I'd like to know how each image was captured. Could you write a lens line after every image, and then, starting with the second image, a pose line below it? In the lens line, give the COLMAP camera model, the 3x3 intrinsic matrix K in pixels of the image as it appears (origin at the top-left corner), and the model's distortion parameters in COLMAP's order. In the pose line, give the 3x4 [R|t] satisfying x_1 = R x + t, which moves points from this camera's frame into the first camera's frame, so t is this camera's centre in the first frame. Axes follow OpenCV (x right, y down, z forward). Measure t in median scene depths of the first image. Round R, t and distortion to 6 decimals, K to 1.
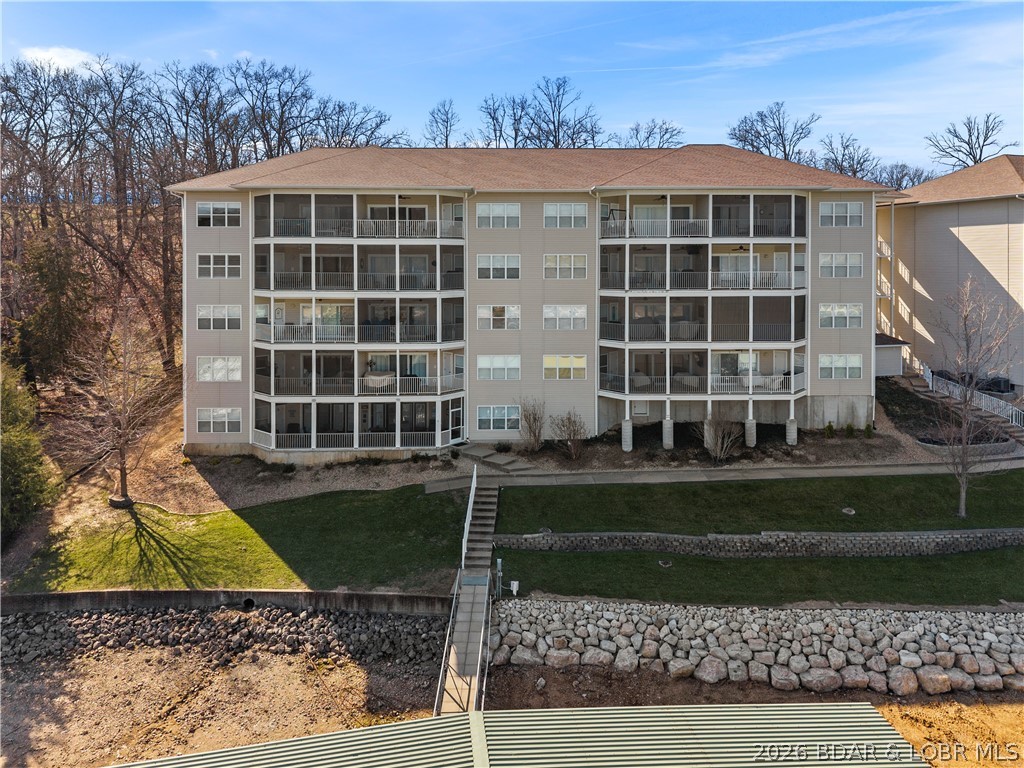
lens RADIAL K [[730.2, 0, 525.7], [0, 730.2, 266.4], [0, 0, 1]] dist [0.011452, -0.006334]
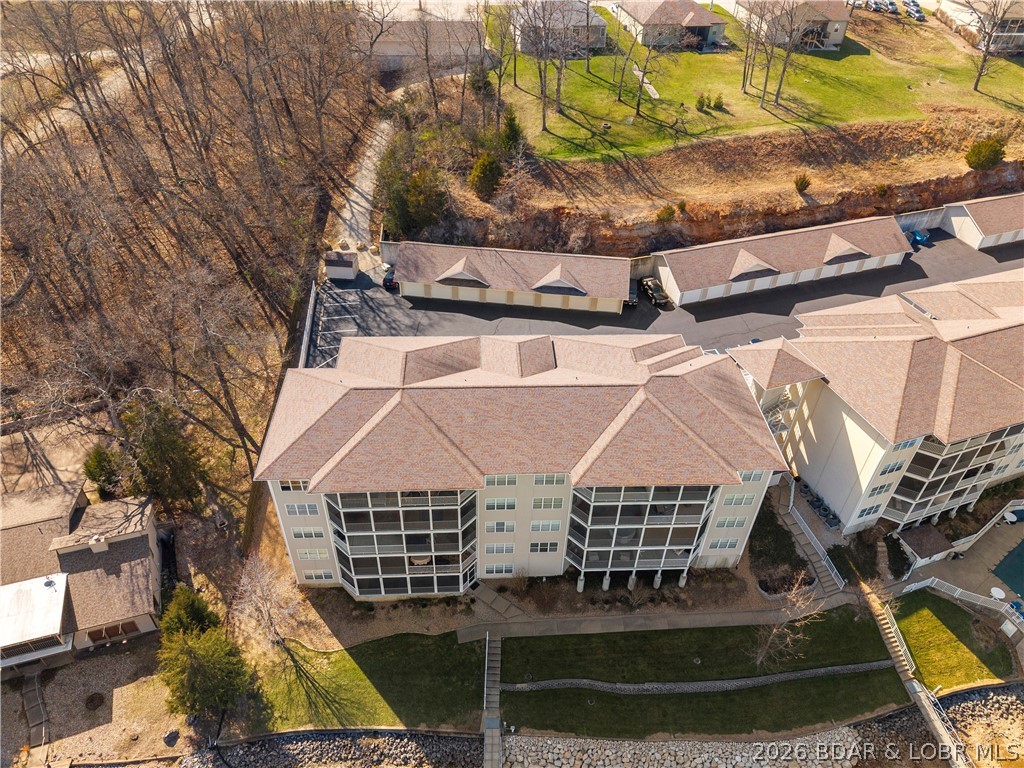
lens RADIAL K [[720.4, 0, 528.7], [0, 720.4, 385.7], [0, 0, 1]] dist [0.001220, -0.001488]
pose [[0.998572, 0.009937, 0.052500, -0.059745], [-0.041036, 0.771903, 0.634414, -1.086299], [-0.034220, -0.635662, 0.771208, 0.068422]]
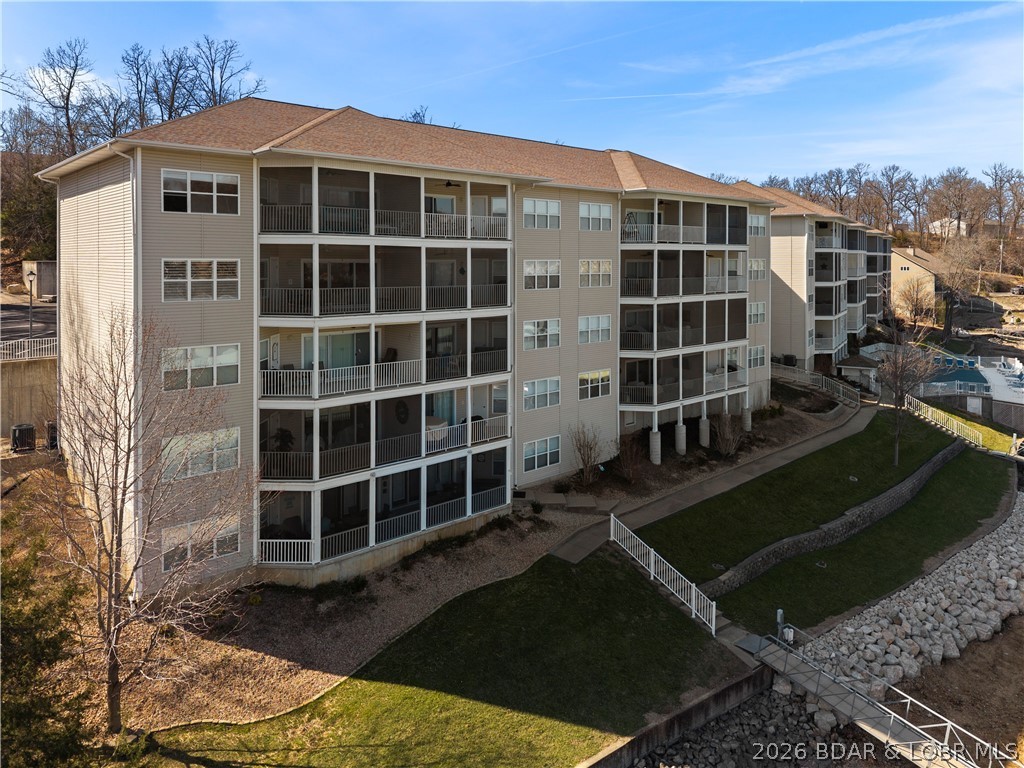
lens RADIAL K [[718.8, 0, 527.2], [0, 718.8, 256.1], [0, 0, 1]] dist [0.003923, -0.003136]
pose [[0.755752, 0.004401, 0.654843, -0.607982], [0.000072, 0.999977, -0.006804, -0.015505], [-0.654858, 0.005190, 0.755734, 0.391145]]
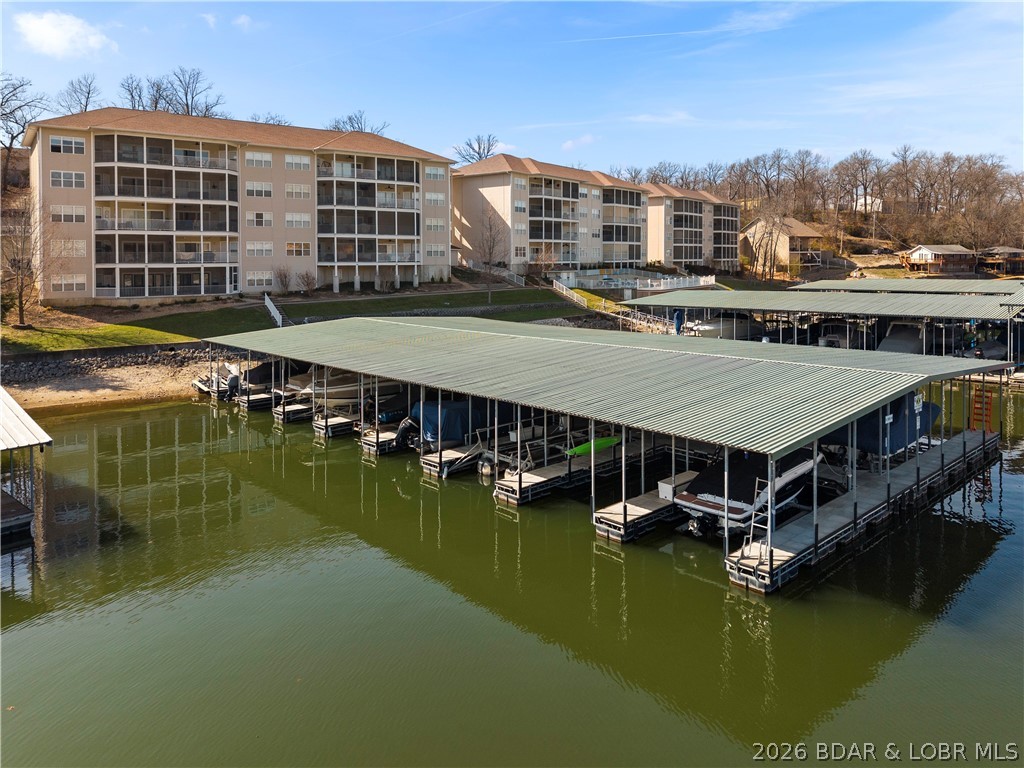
lens RADIAL K [[718.8, 0, 527.2], [0, 718.8, 256.1], [0, 0, 1]] dist [0.003923, -0.003136]
pose [[0.811198, -0.003597, 0.584760, -0.523449], [0.014046, 0.999812, -0.013336, 0.190187], [-0.584602, 0.019032, 0.811097, -0.741844]]
